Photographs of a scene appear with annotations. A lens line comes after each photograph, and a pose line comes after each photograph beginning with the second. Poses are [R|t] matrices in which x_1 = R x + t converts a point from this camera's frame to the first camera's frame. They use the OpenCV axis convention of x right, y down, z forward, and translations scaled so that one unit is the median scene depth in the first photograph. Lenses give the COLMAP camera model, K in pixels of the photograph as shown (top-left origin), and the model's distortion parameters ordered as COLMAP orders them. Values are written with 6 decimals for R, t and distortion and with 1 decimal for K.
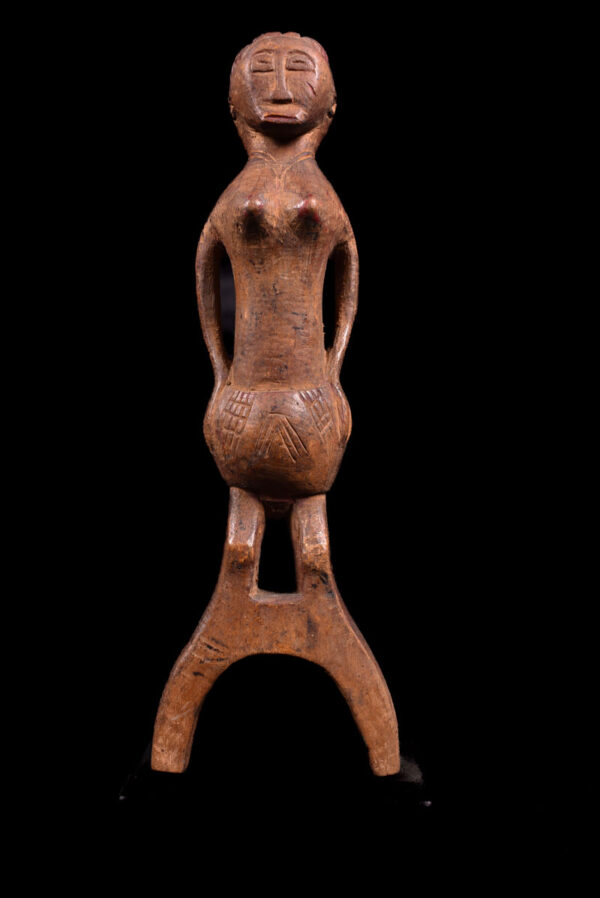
lens RADIAL K [[773.6, 0, 300.0], [0, 773.6, 449.0], [0, 0, 1]] dist [-0.083541, -0.000679]
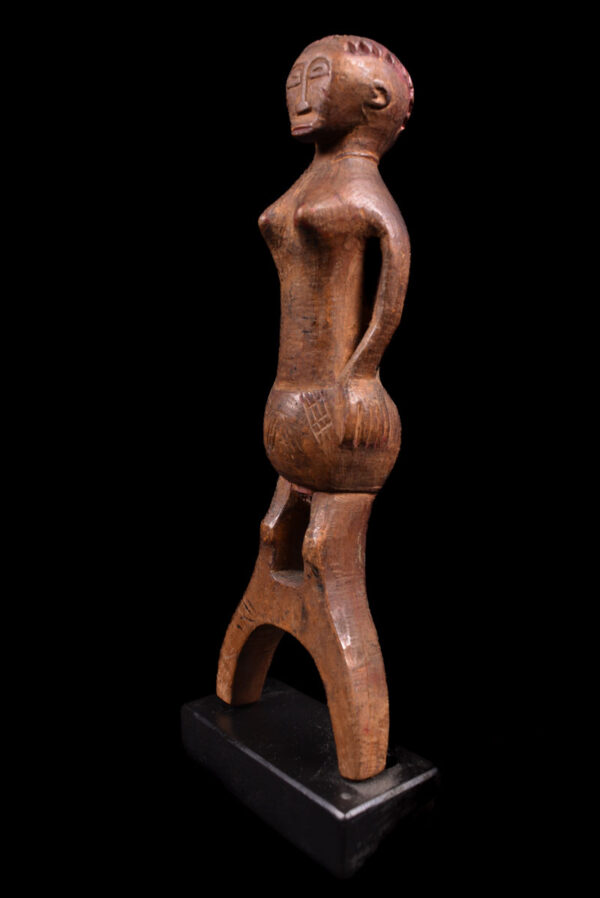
lens RADIAL K [[773.6, 0, 300.0], [0, 773.6, 449.0], [0, 0, 1]] dist [-0.083541, -0.000679]
pose [[0.665692, 0.113251, -0.737582, 0.773882], [-0.066205, 0.993482, 0.092791, -0.093870], [0.743284, -0.012939, 0.668851, 0.286530]]
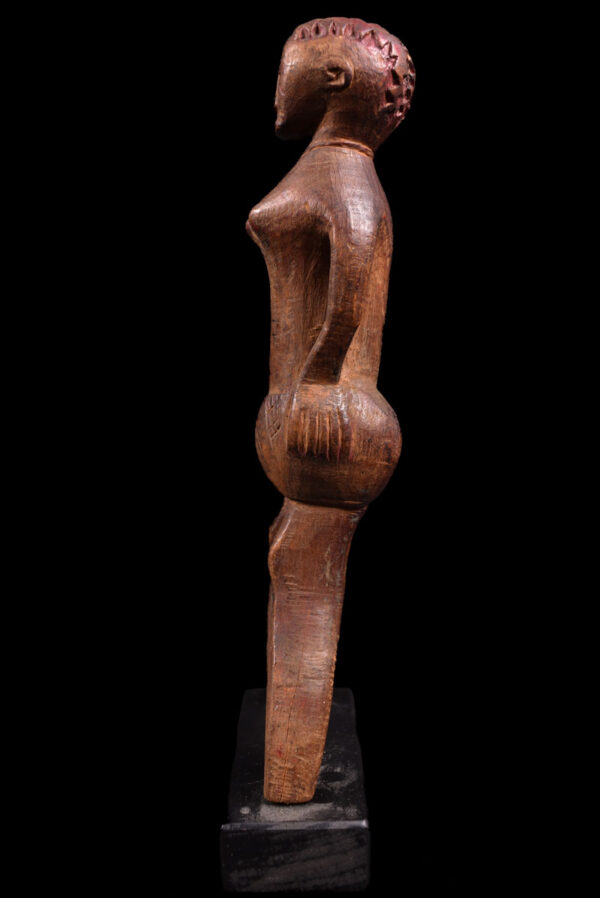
lens RADIAL K [[773.6, 0, 300.0], [0, 773.6, 449.0], [0, 0, 1]] dist [-0.083541, -0.000679]
pose [[0.066818, 0.143883, -0.987336, 1.024917], [-0.066098, 0.988012, 0.139509, -0.150091], [0.995573, 0.055940, 0.075527, 0.954451]]
